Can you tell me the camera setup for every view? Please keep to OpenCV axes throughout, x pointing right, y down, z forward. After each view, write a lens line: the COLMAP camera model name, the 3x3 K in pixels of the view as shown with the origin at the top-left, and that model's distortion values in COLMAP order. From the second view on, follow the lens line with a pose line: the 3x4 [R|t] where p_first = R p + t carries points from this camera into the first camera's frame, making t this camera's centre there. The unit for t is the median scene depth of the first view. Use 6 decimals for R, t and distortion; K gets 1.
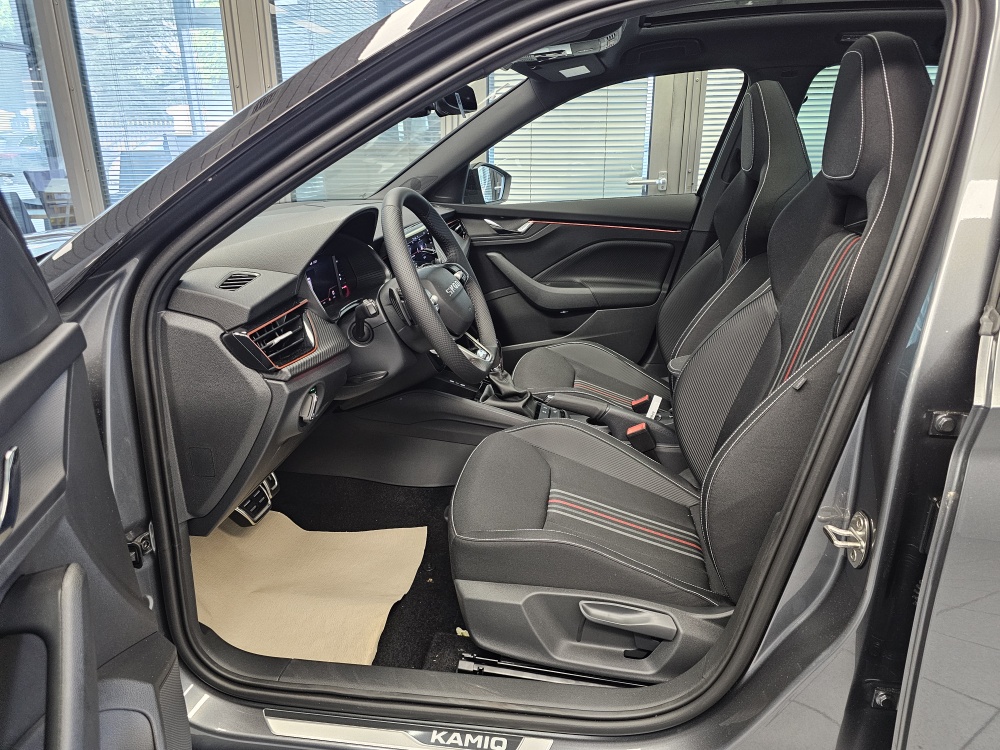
lens RADIAL K [[667.3, 0, 500.0], [0, 667.3, 375.0], [0, 0, 1]] dist [0.058084, -0.041603]
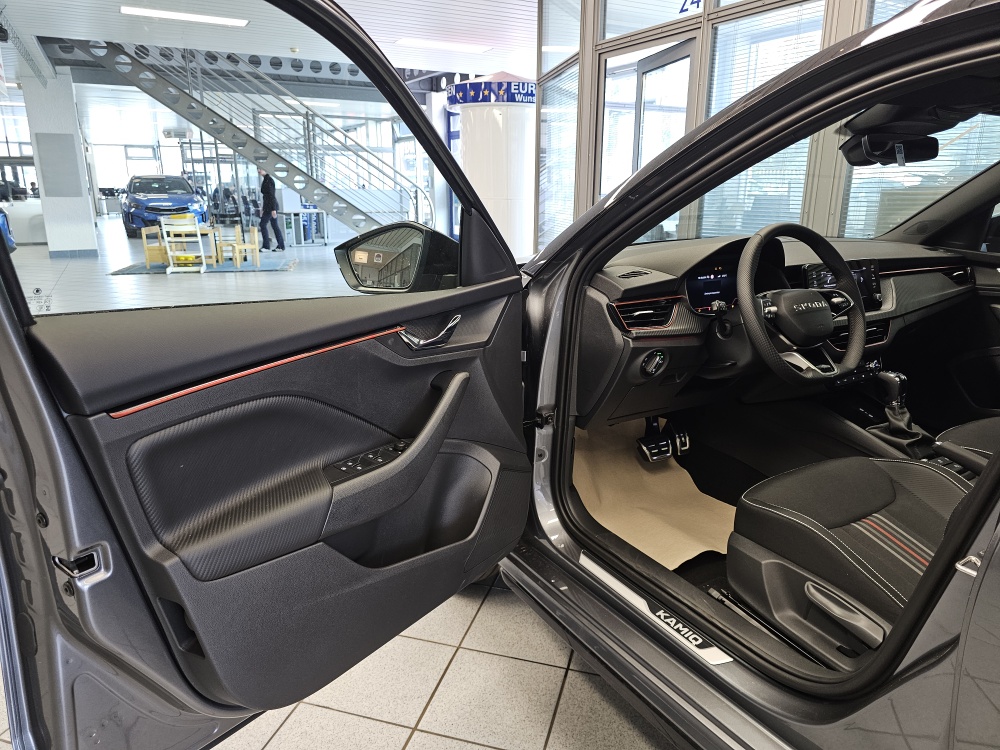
lens RADIAL K [[679.8, 0, 500.0], [0, 679.8, 375.0], [0, 0, 1]] dist [0.007744, -0.031946]
pose [[0.613285, 0.211846, -0.760922, 0.604193], [-0.257194, 0.964419, 0.061209, 0.061711], [0.746815, 0.158166, 0.645949, -0.197751]]
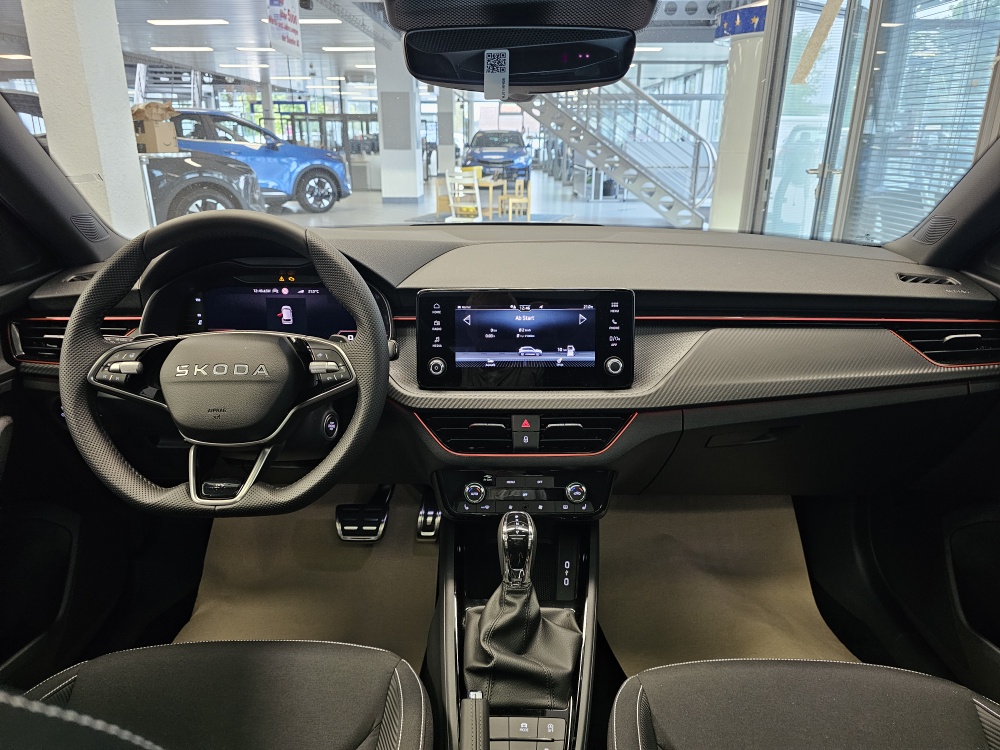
lens RADIAL K [[667.3, 0, 500.0], [0, 667.3, 375.0], [0, 0, 1]] dist [0.058084, -0.041603]
pose [[0.118931, 0.327493, -0.937339, 0.638937], [-0.317142, 0.907117, 0.276695, -0.437450], [0.940891, 0.264362, 0.211746, 1.249446]]
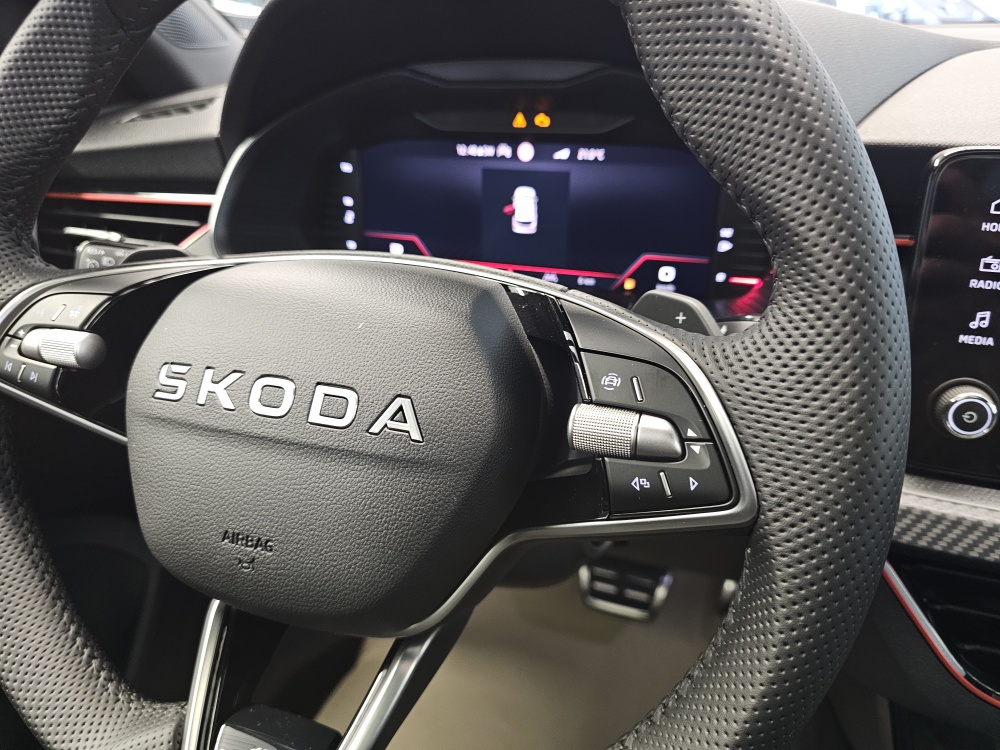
lens RADIAL K [[697.3, 0, 514.7], [0, 697.3, 375.6], [0, 0, 1]] dist [-0.000486, -0.003446]
pose [[-0.226491, 0.448132, -0.864800, 0.091398], [-0.281974, 0.819686, 0.498604, -0.281590], [0.932305, 0.356780, -0.059290, 1.198822]]
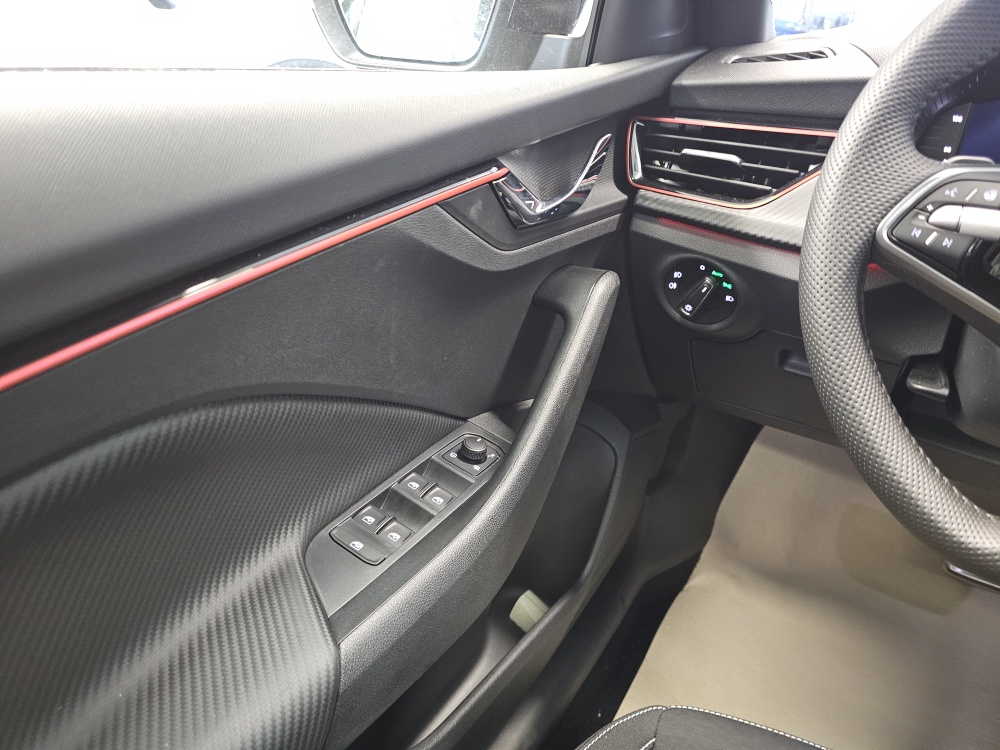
lens RADIAL K [[692.5, 0, 497.1], [0, 692.5, 365.2], [0, 0, 1]] dist [0.035616, -0.044185]
pose [[-0.431400, 0.395363, -0.810915, 0.283896], [-0.314457, 0.776590, 0.545916, -0.168695], [0.845583, 0.490506, -0.210697, 0.936344]]
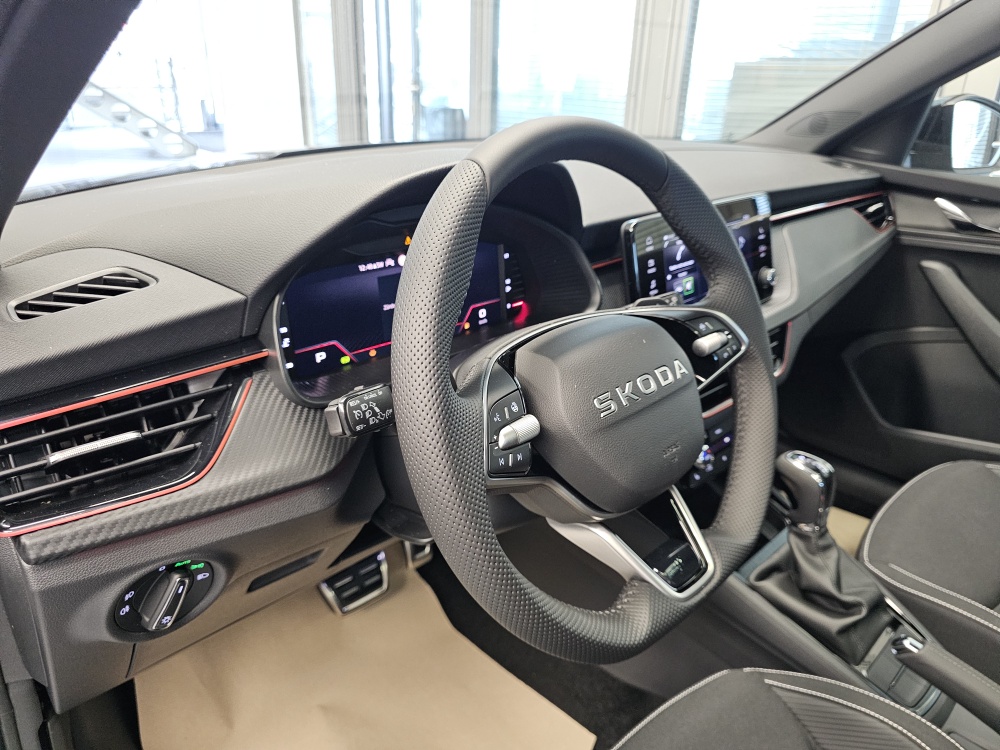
lens RADIAL K [[679.8, 0, 500.0], [0, 679.8, 375.0], [0, 0, 1]] dist [0.007744, -0.031946]
pose [[0.779459, 0.274789, -0.562969, 0.097297], [-0.227992, 0.961466, 0.153631, -0.200221], [0.583492, 0.008604, 0.812073, 0.706181]]
